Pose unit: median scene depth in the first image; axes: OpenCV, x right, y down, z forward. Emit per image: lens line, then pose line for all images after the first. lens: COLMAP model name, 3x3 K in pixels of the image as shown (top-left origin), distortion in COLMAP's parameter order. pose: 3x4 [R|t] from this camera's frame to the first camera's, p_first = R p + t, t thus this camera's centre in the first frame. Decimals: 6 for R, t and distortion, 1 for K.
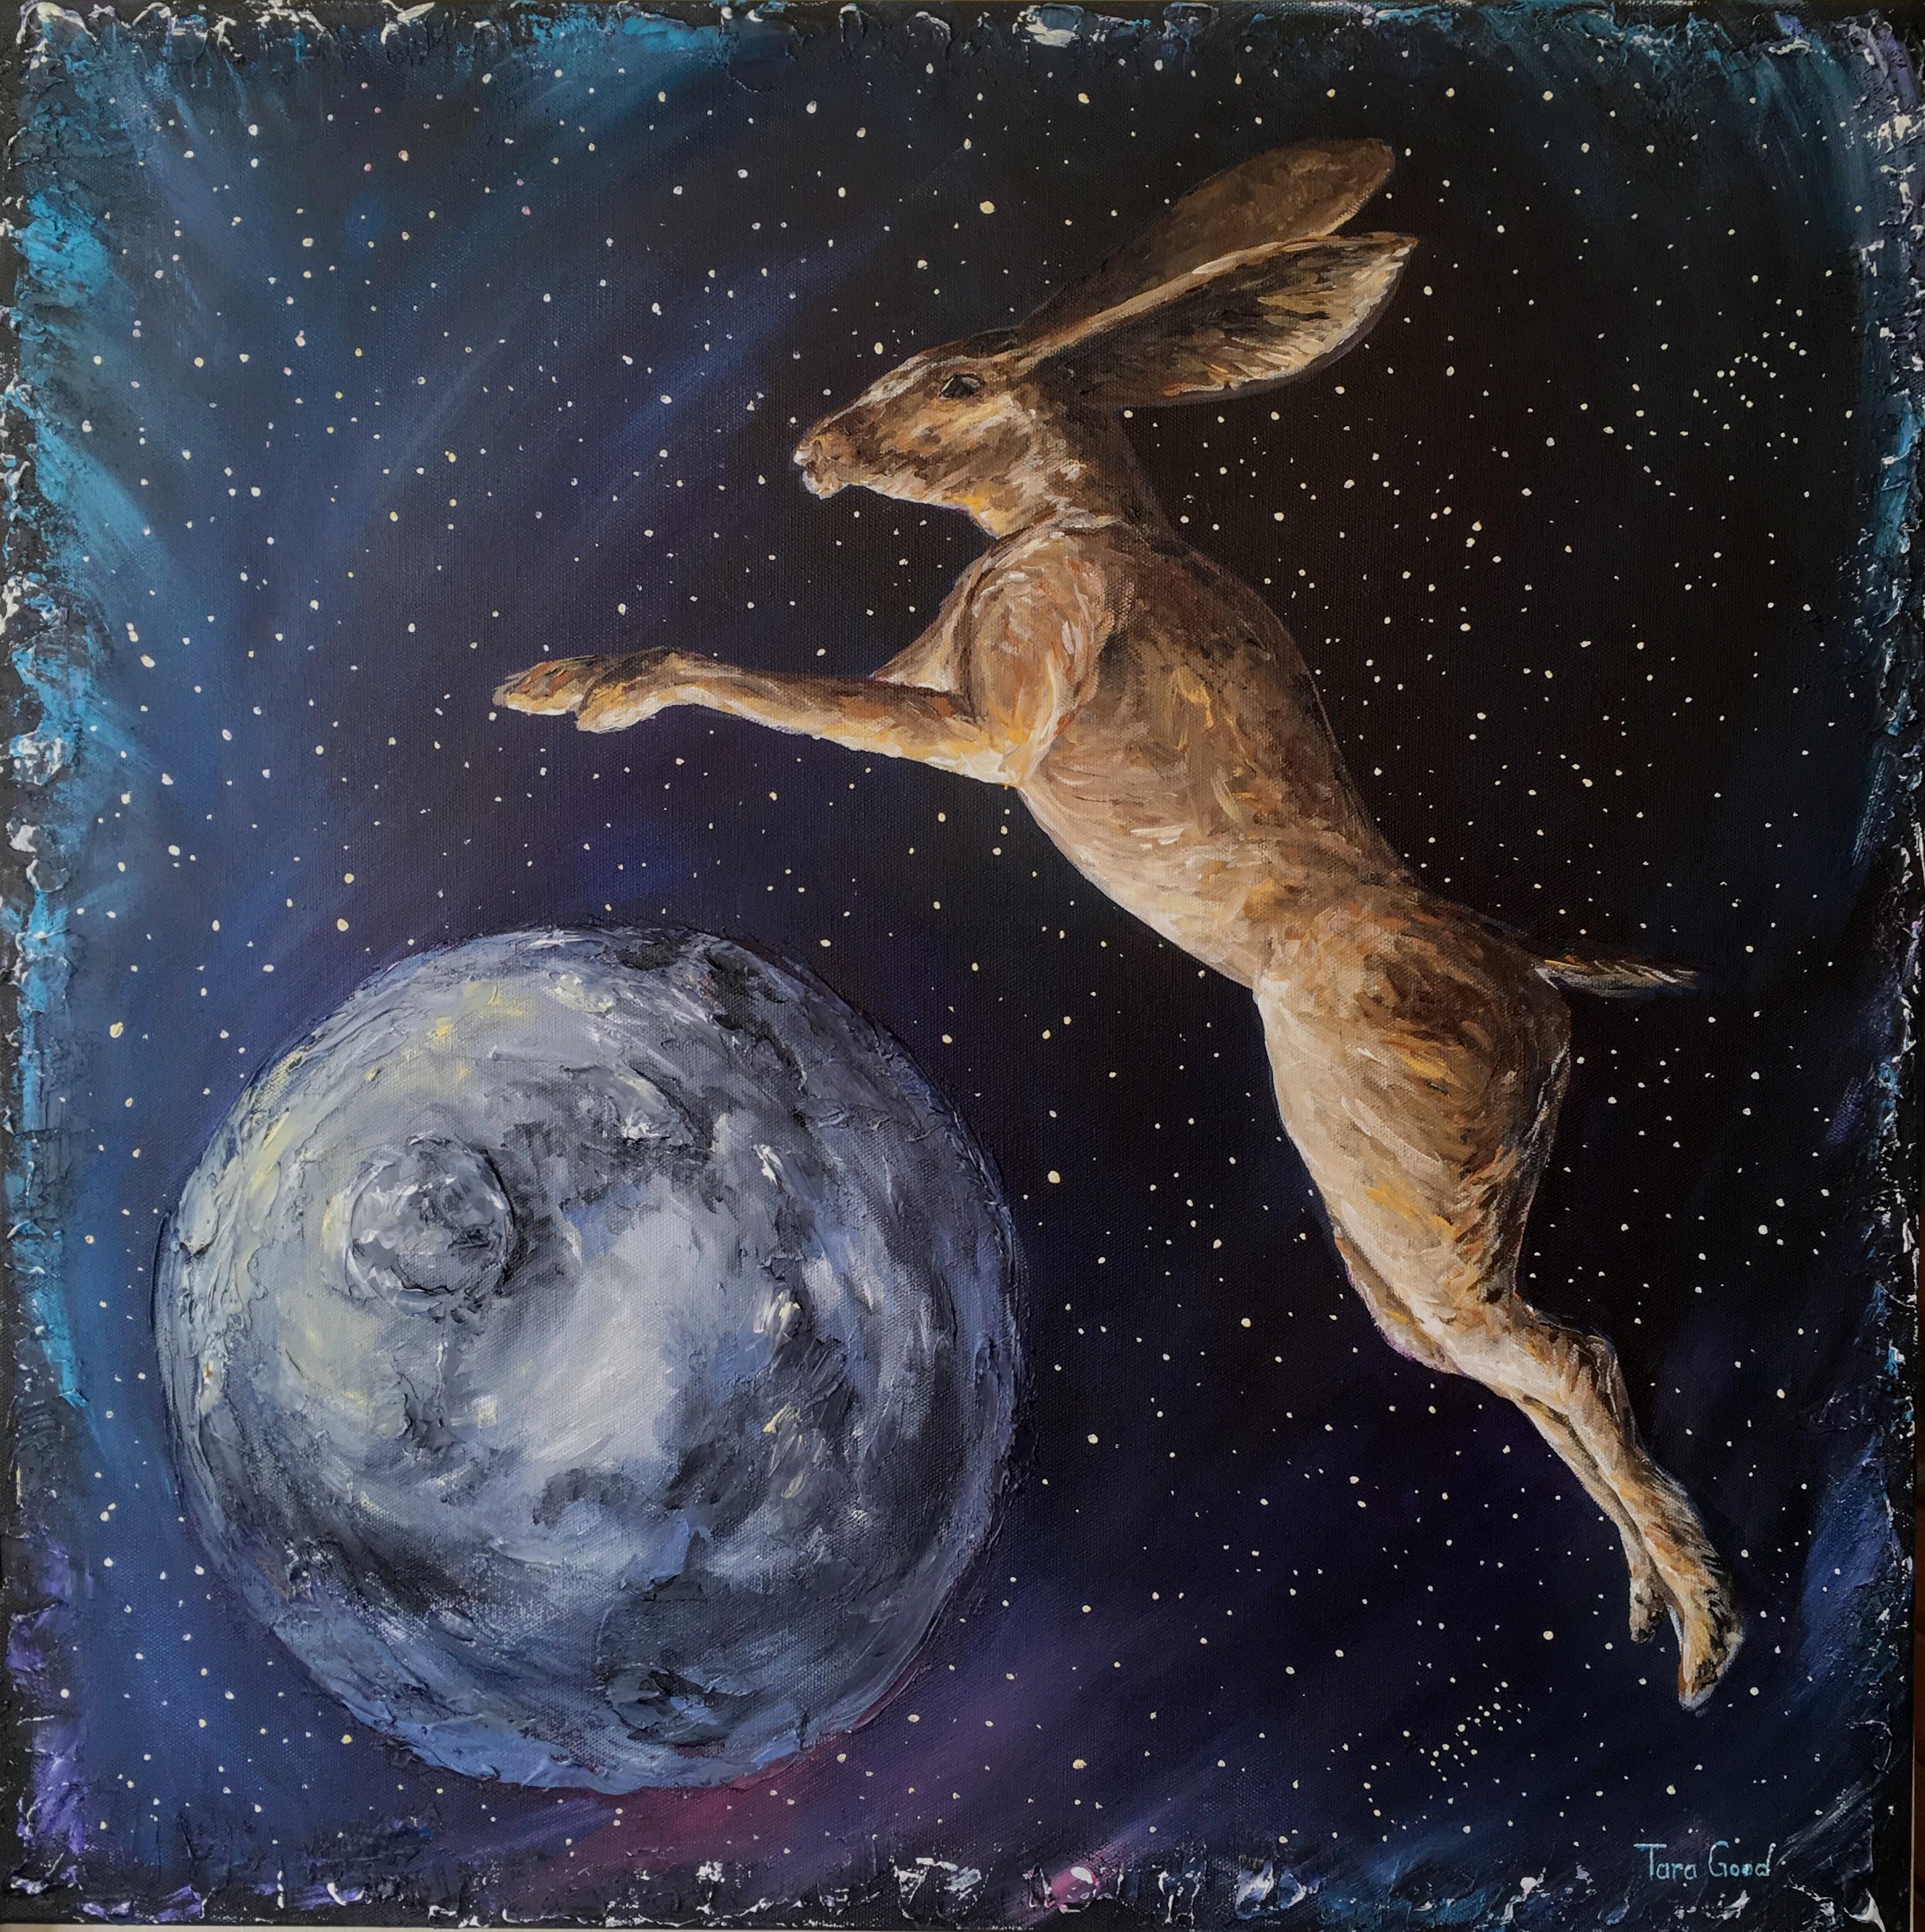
lens RADIAL K [[2307.2, 0, 951.1], [0, 2307.2, 981.9], [0, 0, 1]] dist [0.034951, 0.000000]
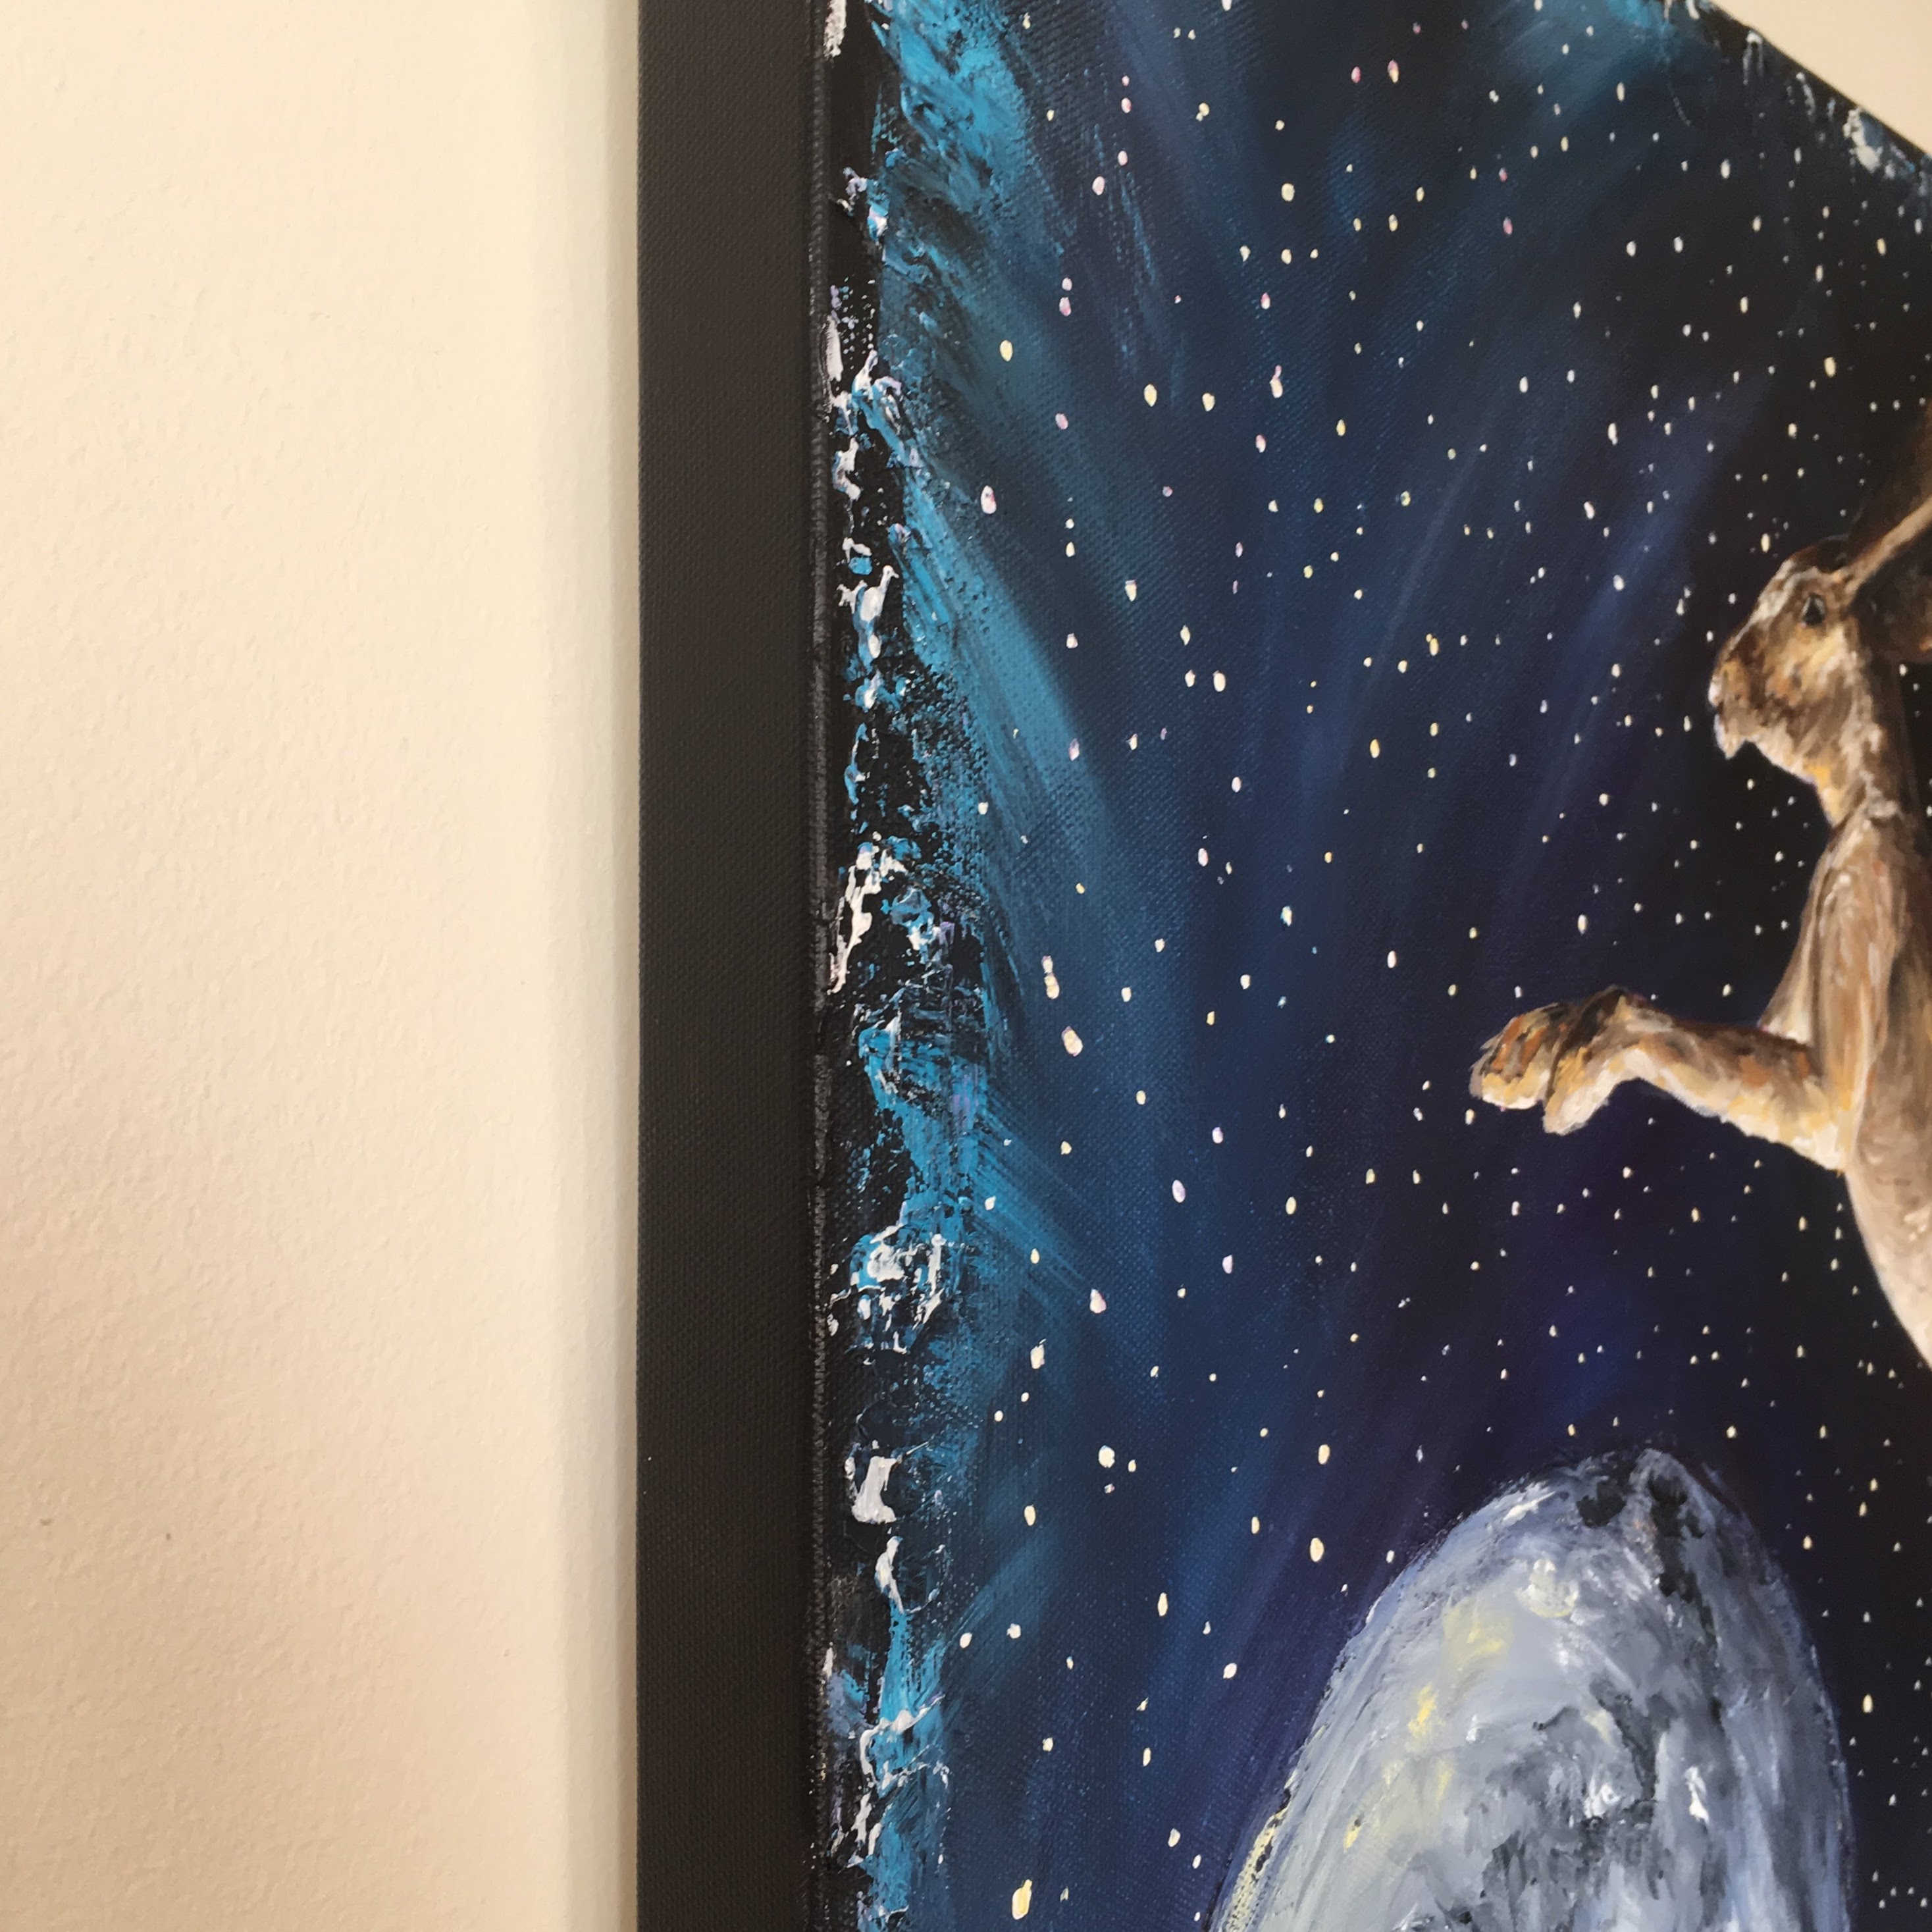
lens RADIAL K [[2307.4, 0, 961.8], [0, 2307.4, 975.3], [0, 0, 1]] dist [0.034951, 0.000000]
pose [[0.666022, -0.014863, 0.745784, -0.690421], [0.036104, 0.999272, -0.012328, -0.146413], [-0.745058, 0.035137, 0.666073, 0.721953]]
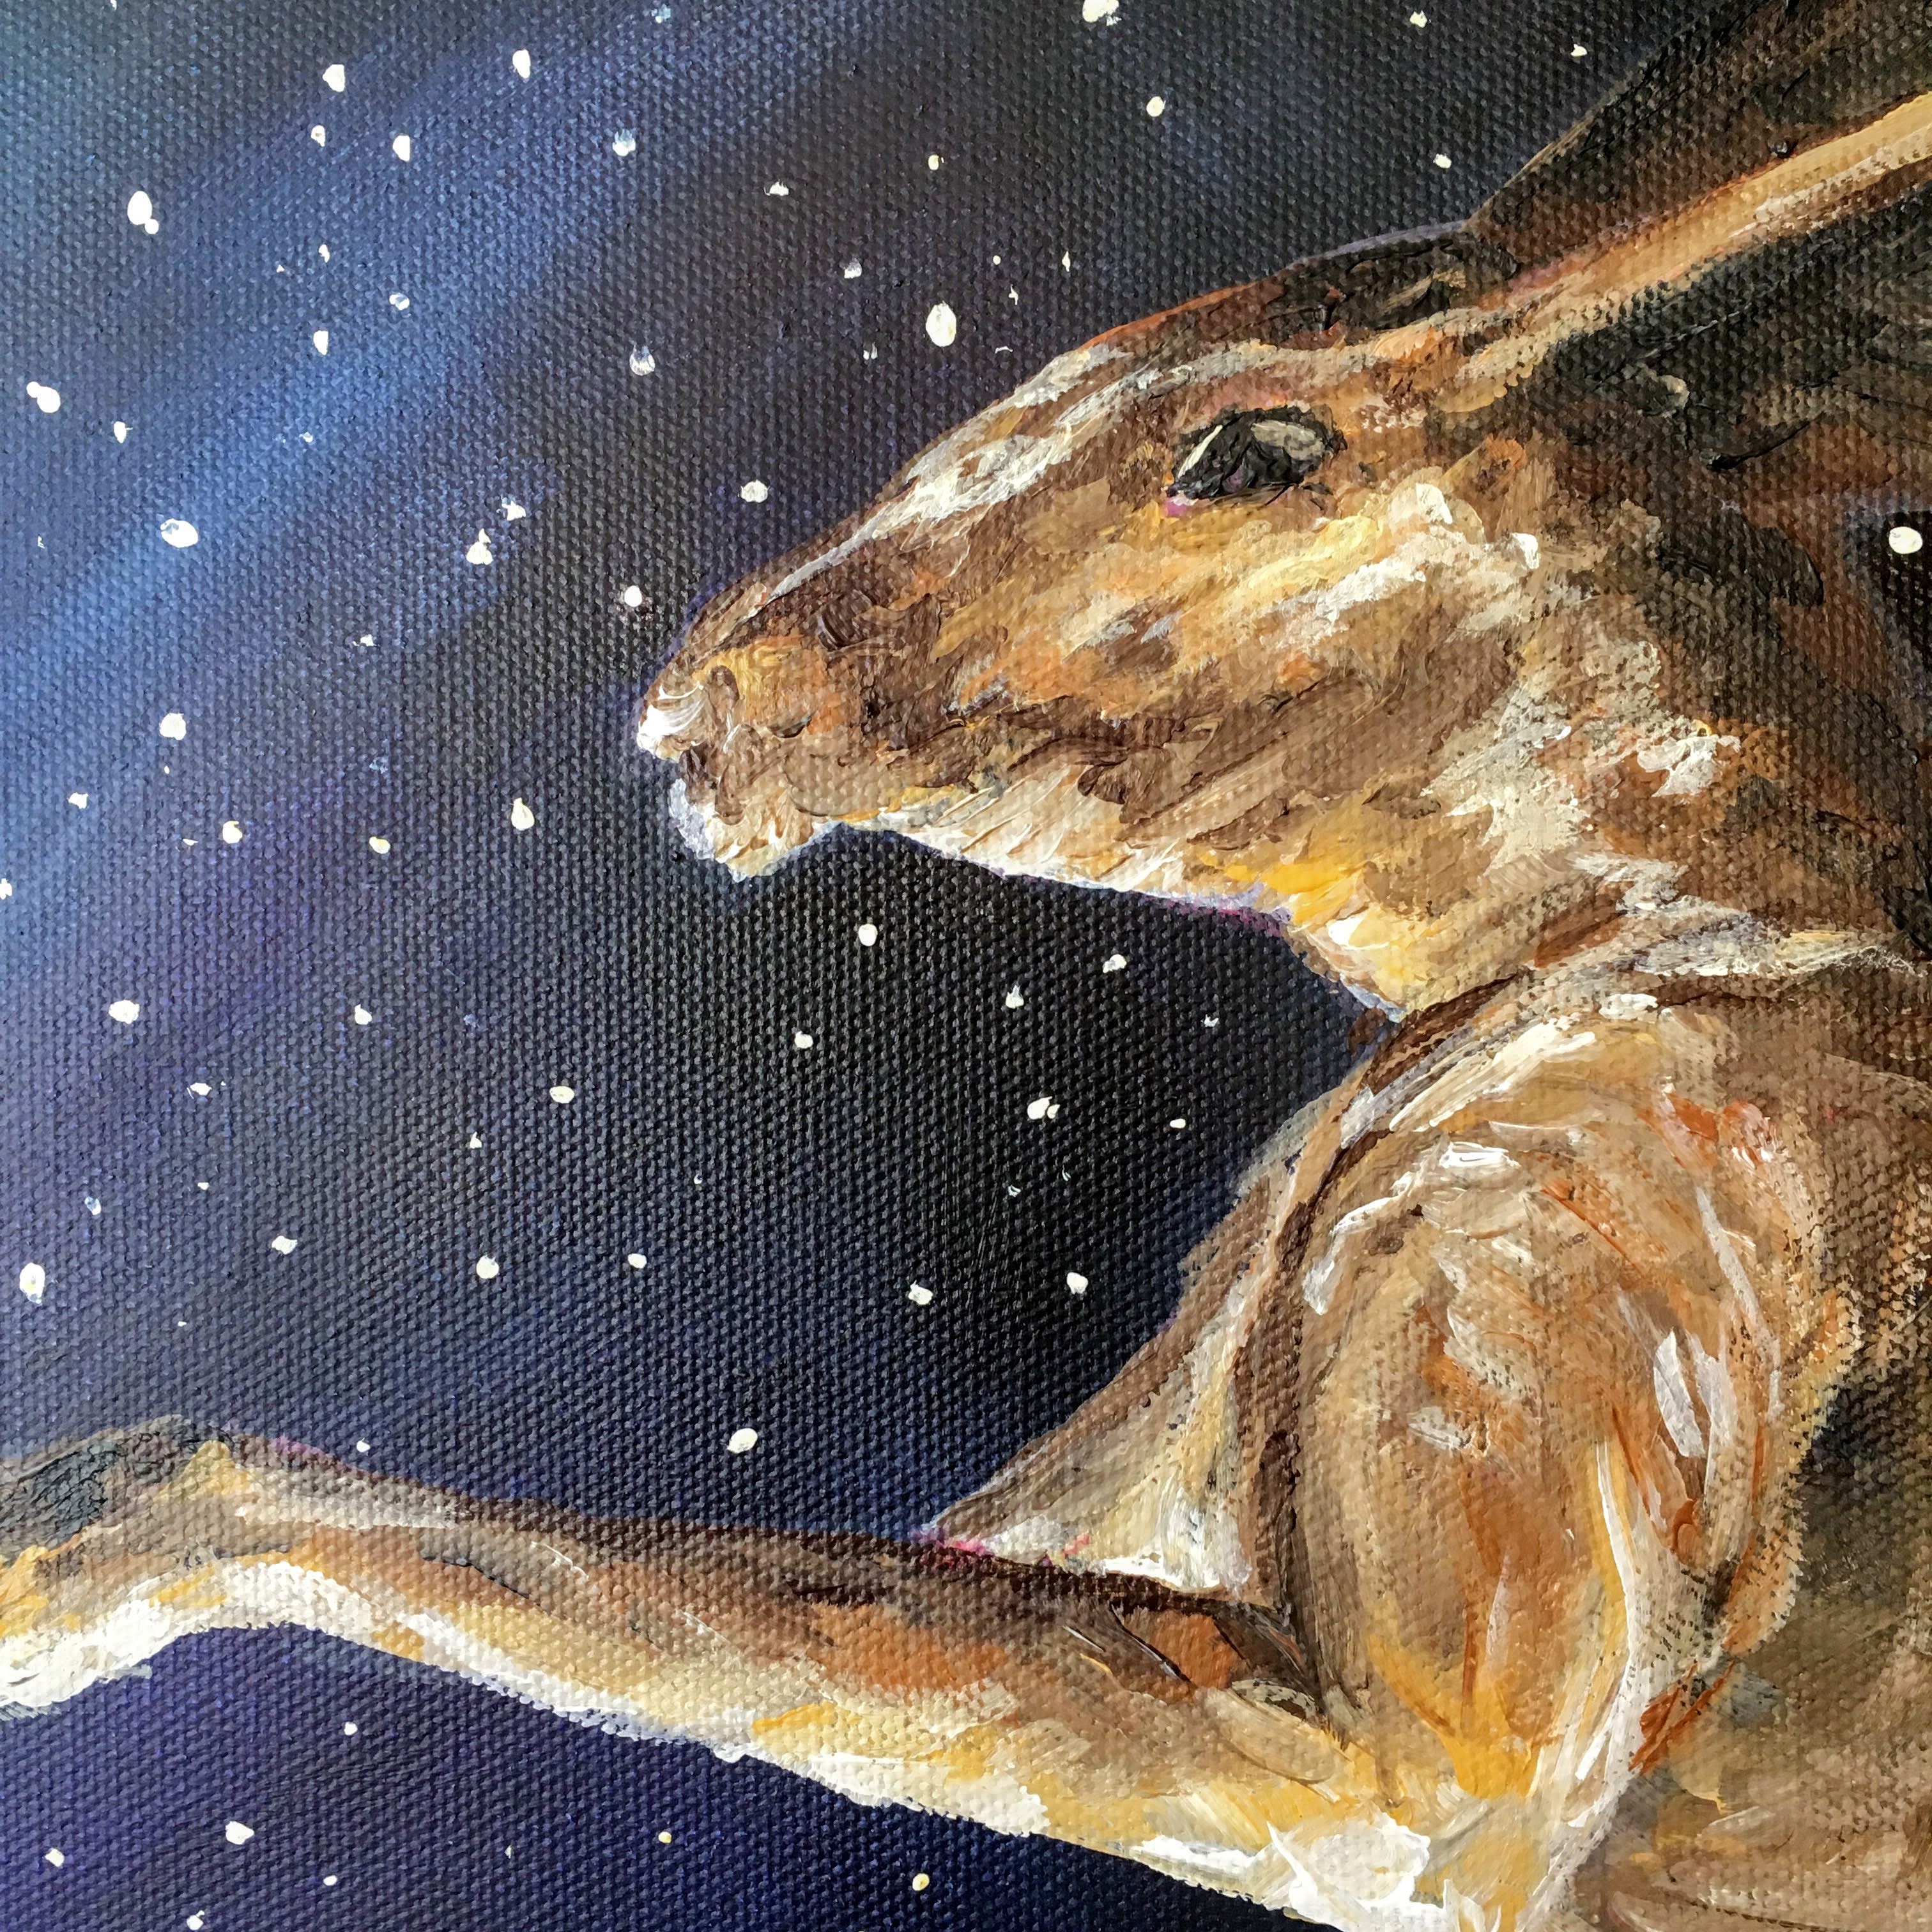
lens RADIAL K [[2307.4, 0, 950.9], [0, 2307.4, 945.8], [0, 0, 1]] dist [0.034951, 0.000000]
pose [[0.996284, -0.012261, -0.085246, -0.008066], [0.009304, 0.999344, -0.034993, -0.190671], [0.085620, 0.034070, 0.995745, 0.728444]]
